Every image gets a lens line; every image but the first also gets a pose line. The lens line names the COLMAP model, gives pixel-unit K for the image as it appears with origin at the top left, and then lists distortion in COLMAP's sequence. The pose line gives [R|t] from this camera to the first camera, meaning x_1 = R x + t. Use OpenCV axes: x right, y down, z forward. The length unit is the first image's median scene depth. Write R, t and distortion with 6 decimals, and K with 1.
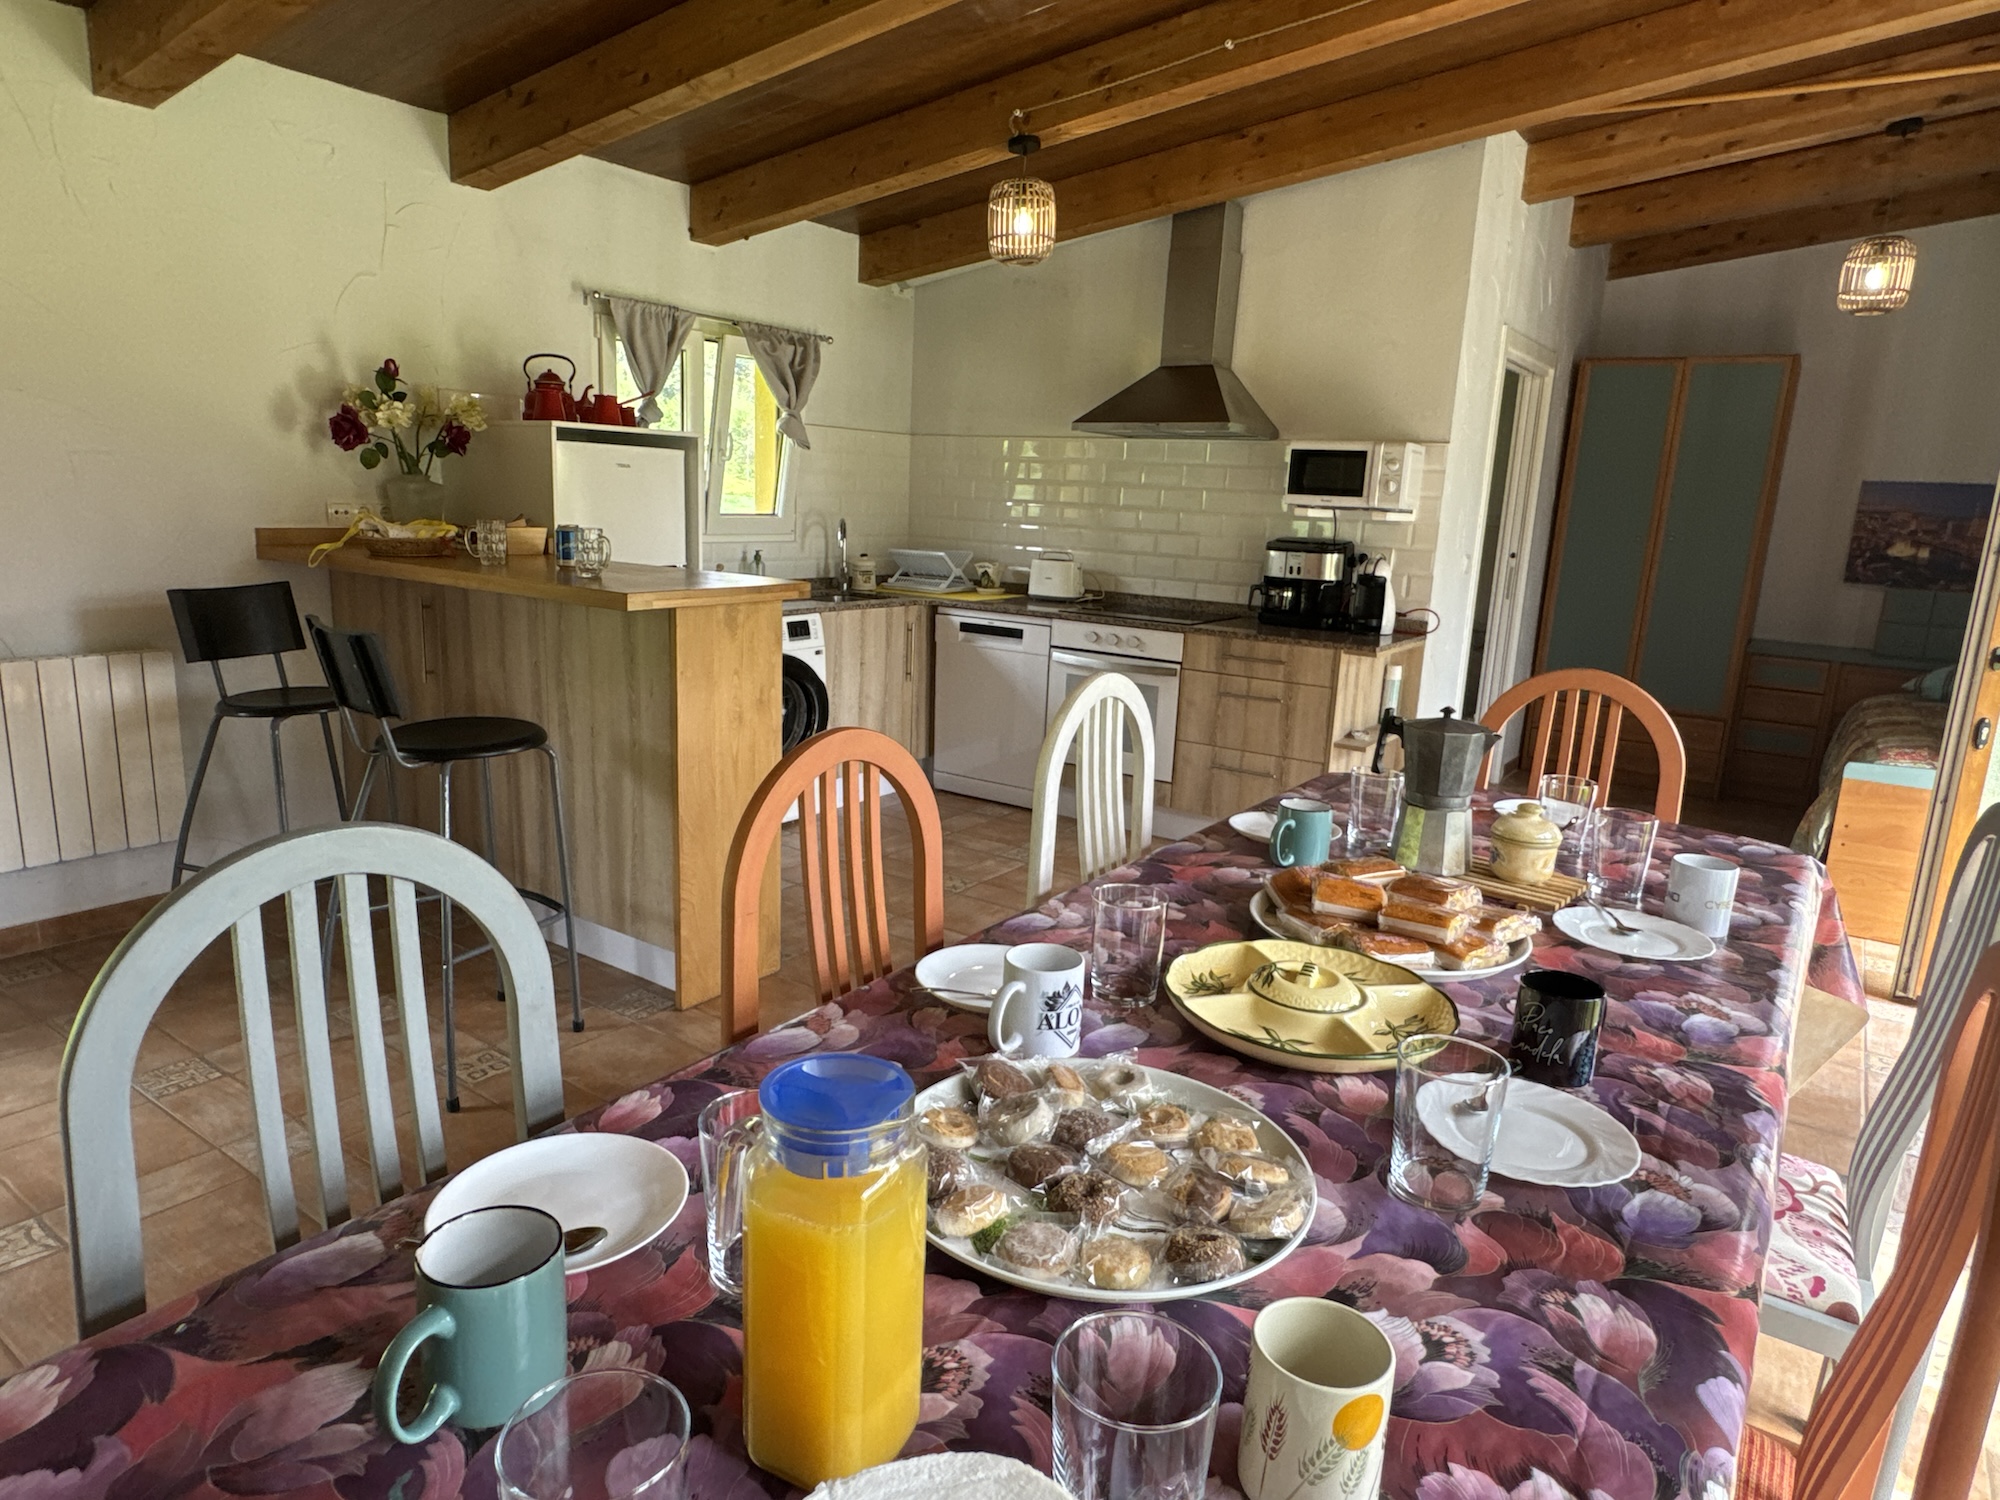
lens RADIAL K [[1213.8, 0, 997.0], [0, 1213.8, 755.3], [0, 0, 1]] dist [0.000890, -0.001589]
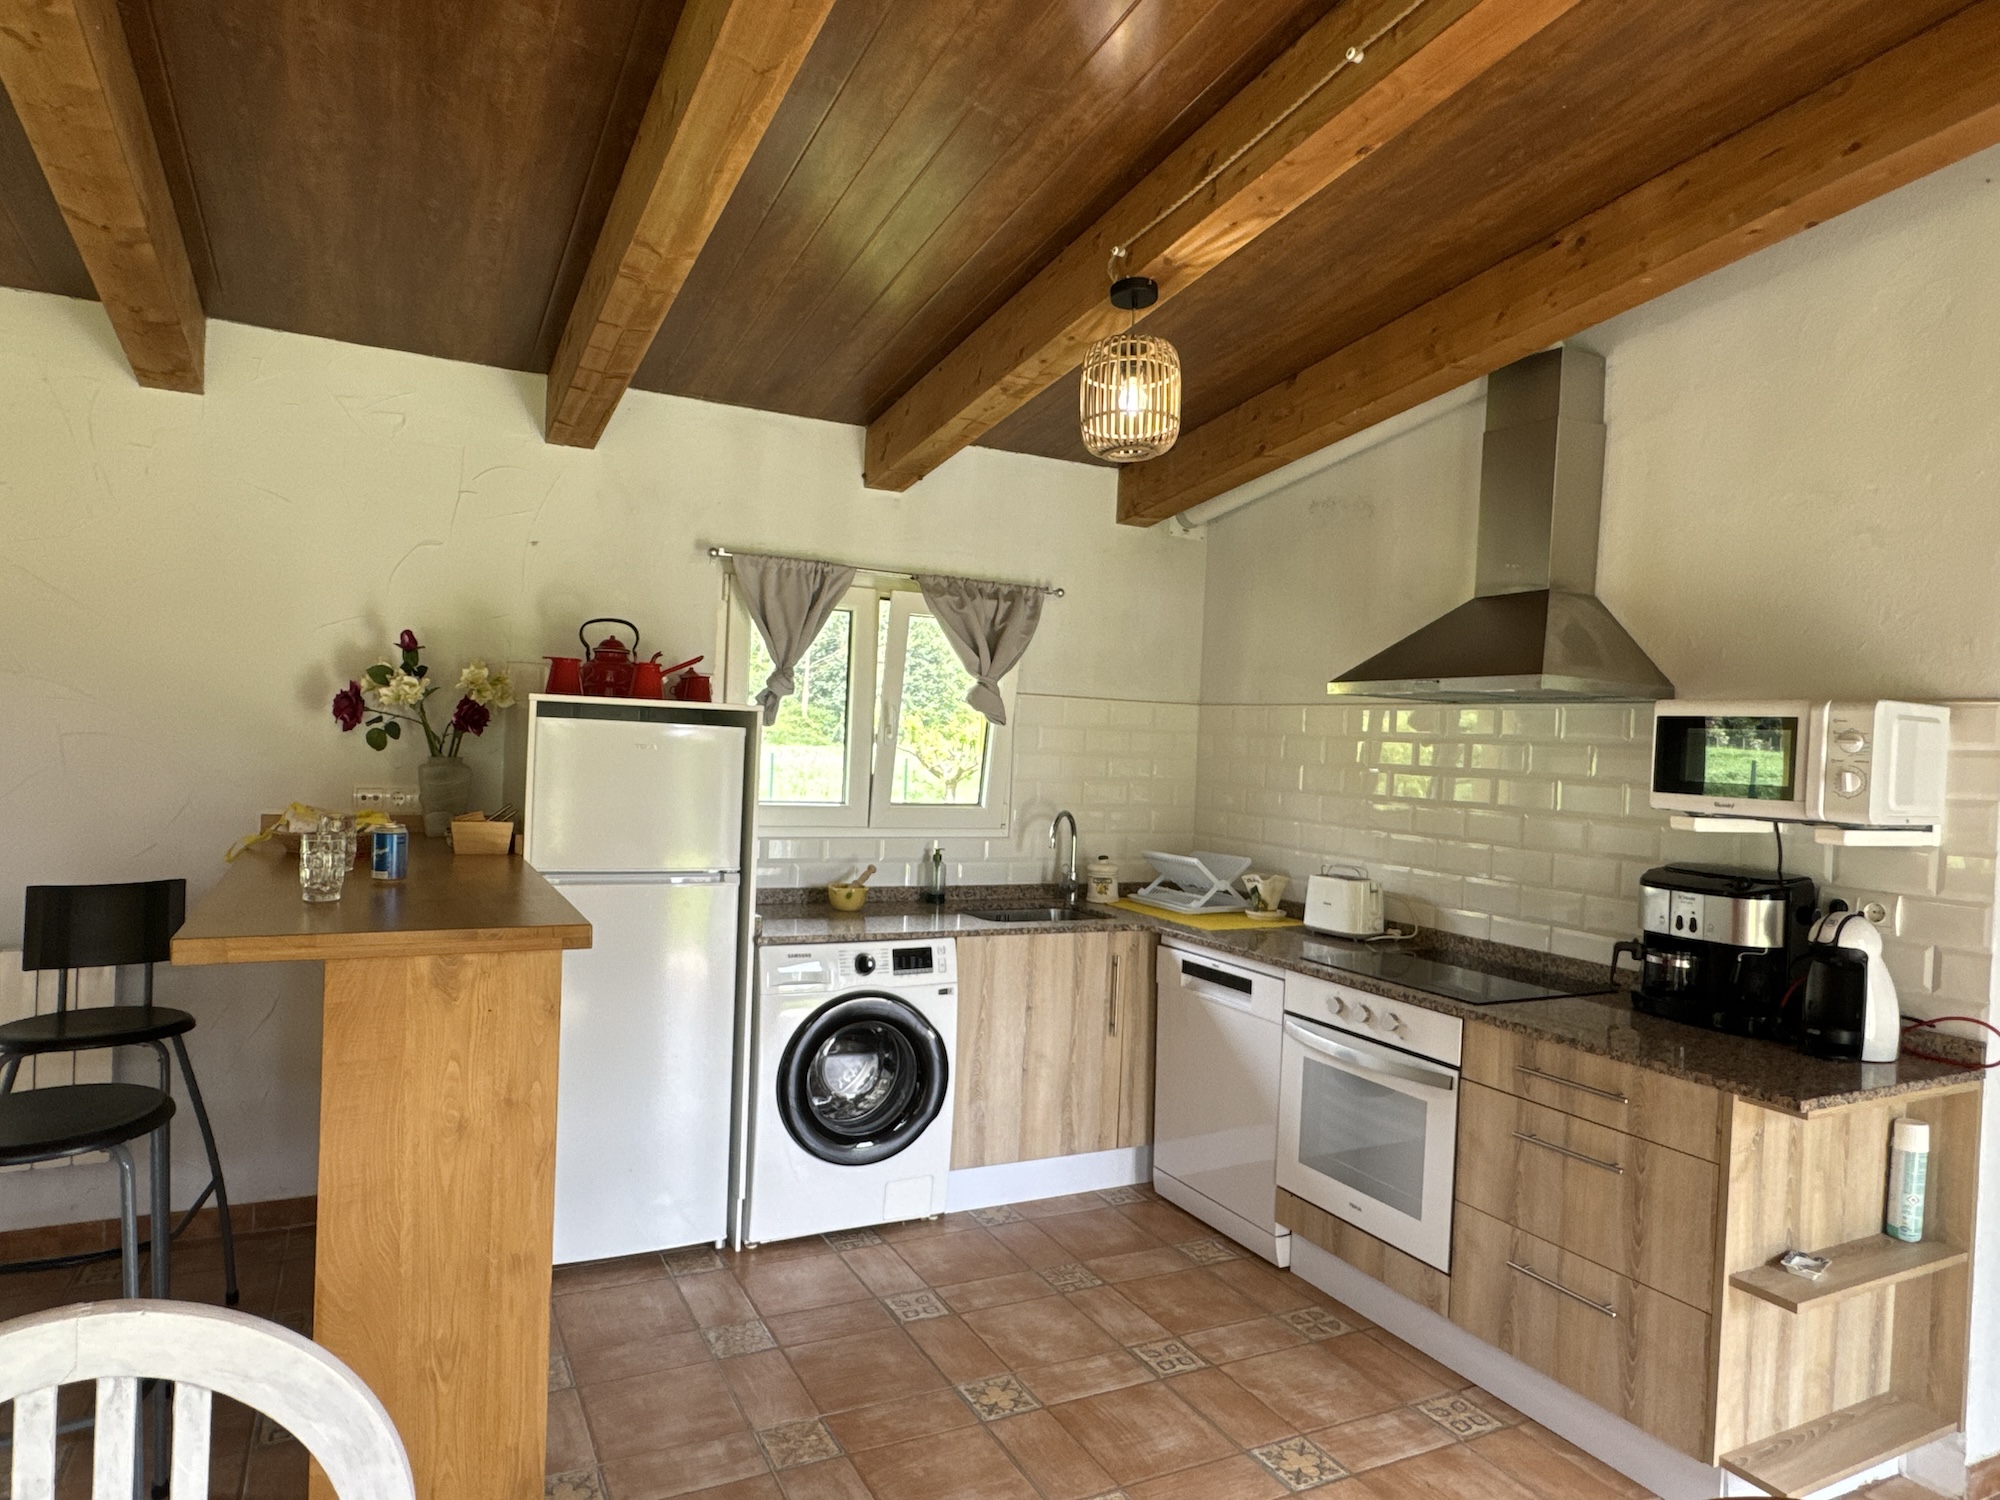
lens RADIAL K [[1213.8, 0, 997.0], [0, 1213.8, 755.3], [0, 0, 1]] dist [0.000890, -0.001589]
pose [[0.883371, 0.002453, -0.468668, 0.227917], [-0.105863, 0.975187, -0.194432, -0.085412], [0.456562, 0.221370, 0.861712, 0.349974]]
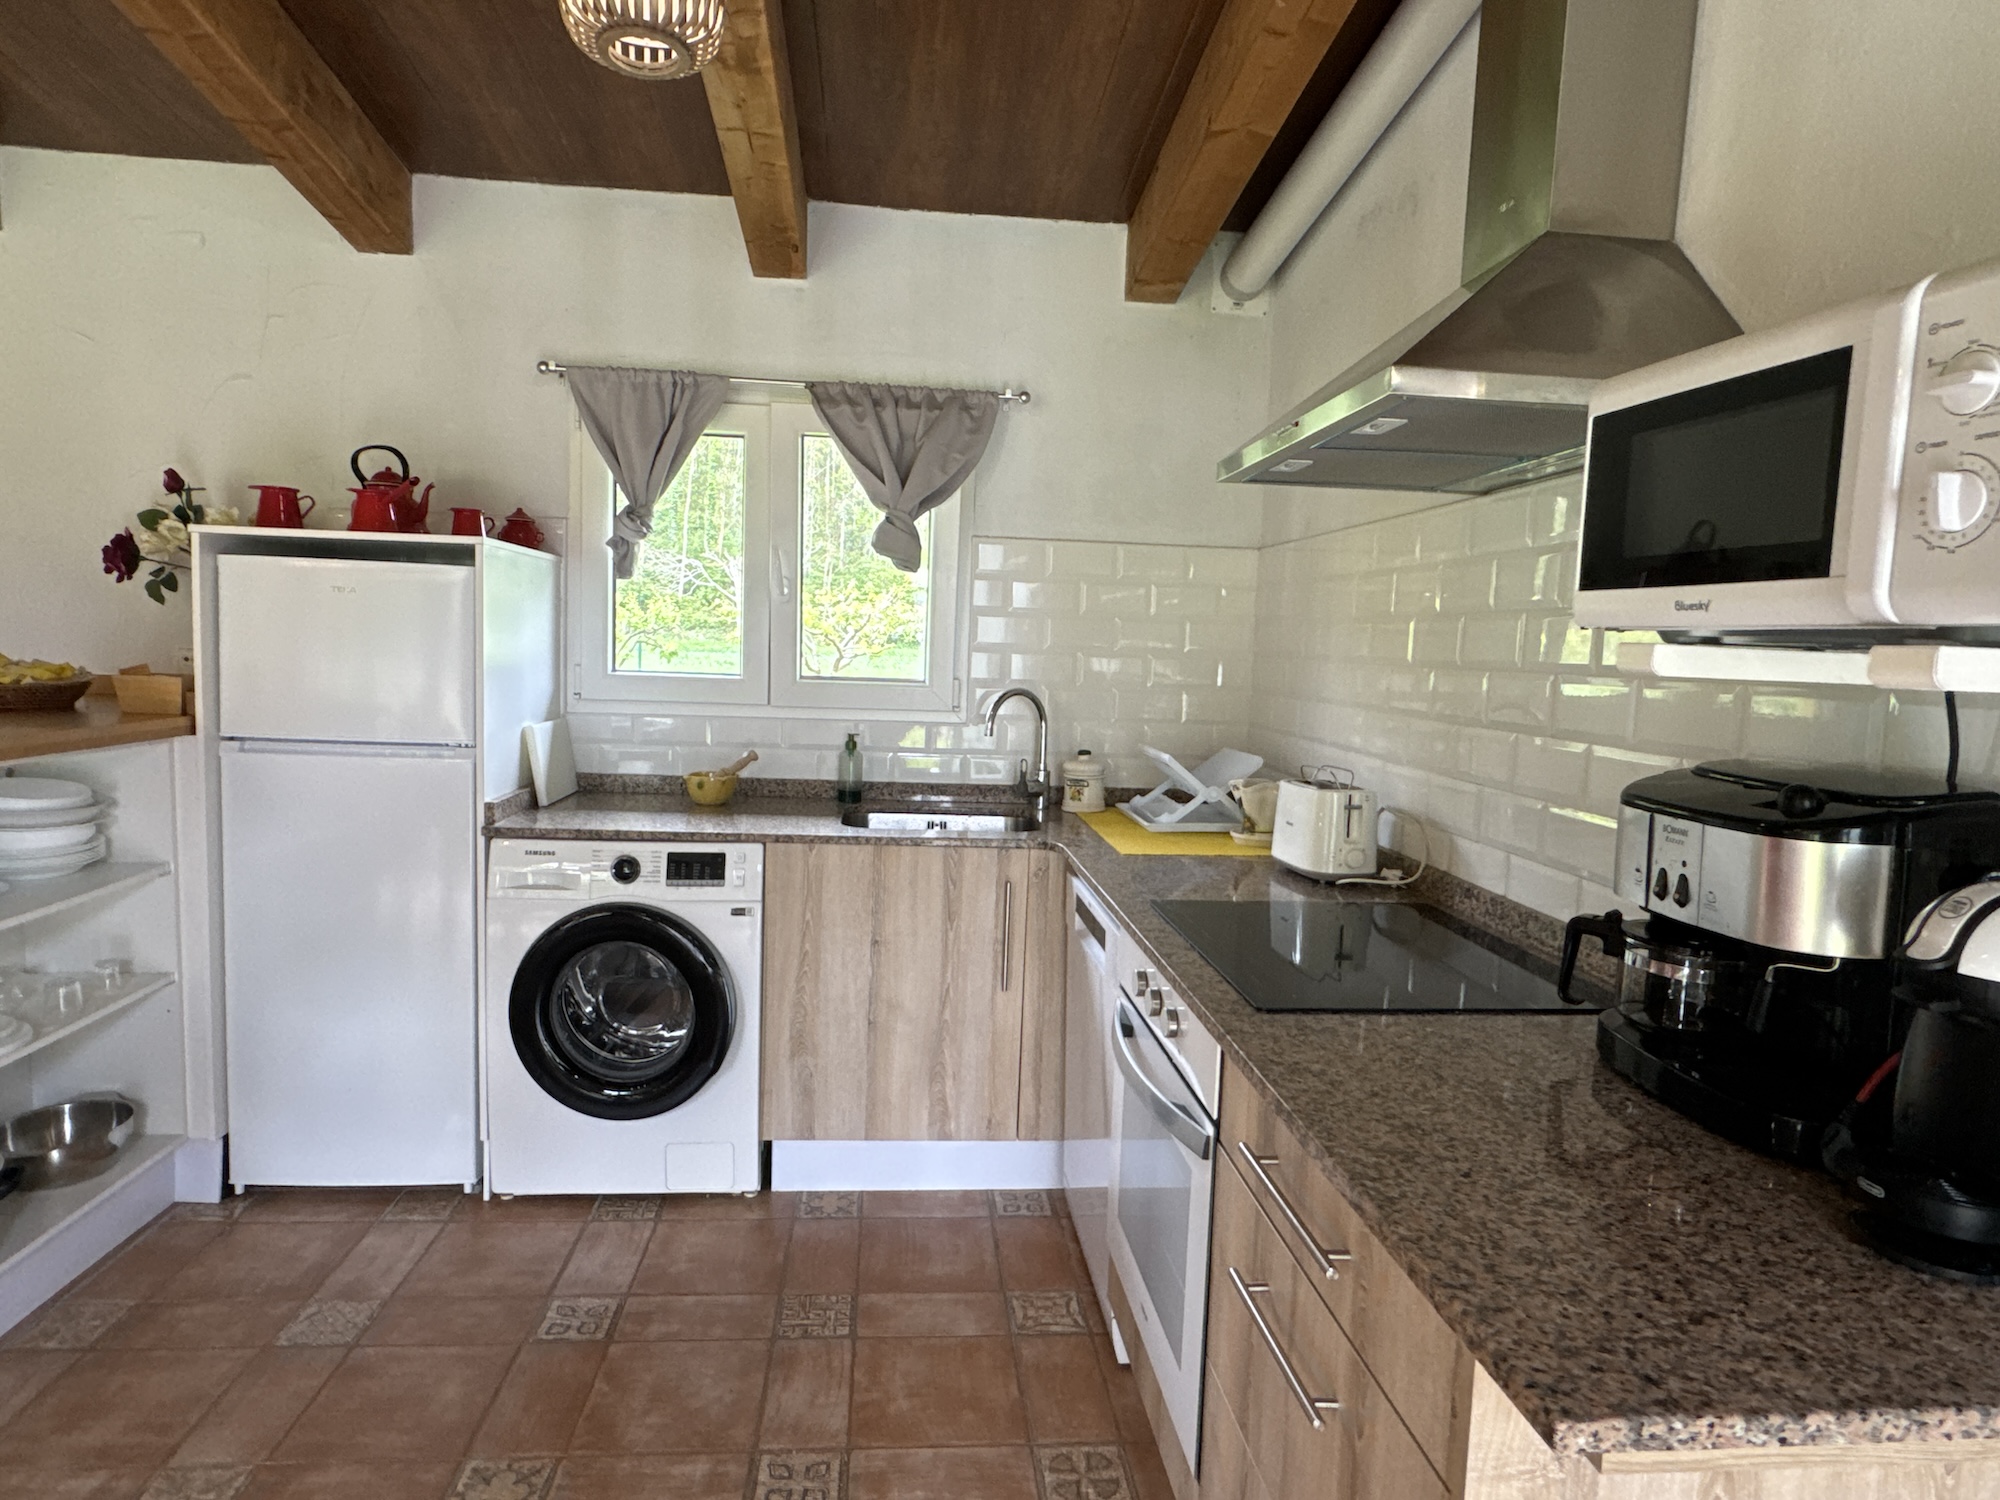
lens RADIAL K [[1157.4, 0, 996.7], [0, 1157.4, 755.4], [0, 0, 1]] dist [0.003264, -0.000342]
pose [[0.639405, 0.054182, -0.766959, 0.341893], [-0.172723, 0.982140, -0.074614, -0.137888], [0.749218, 0.180180, 0.637344, 0.738235]]
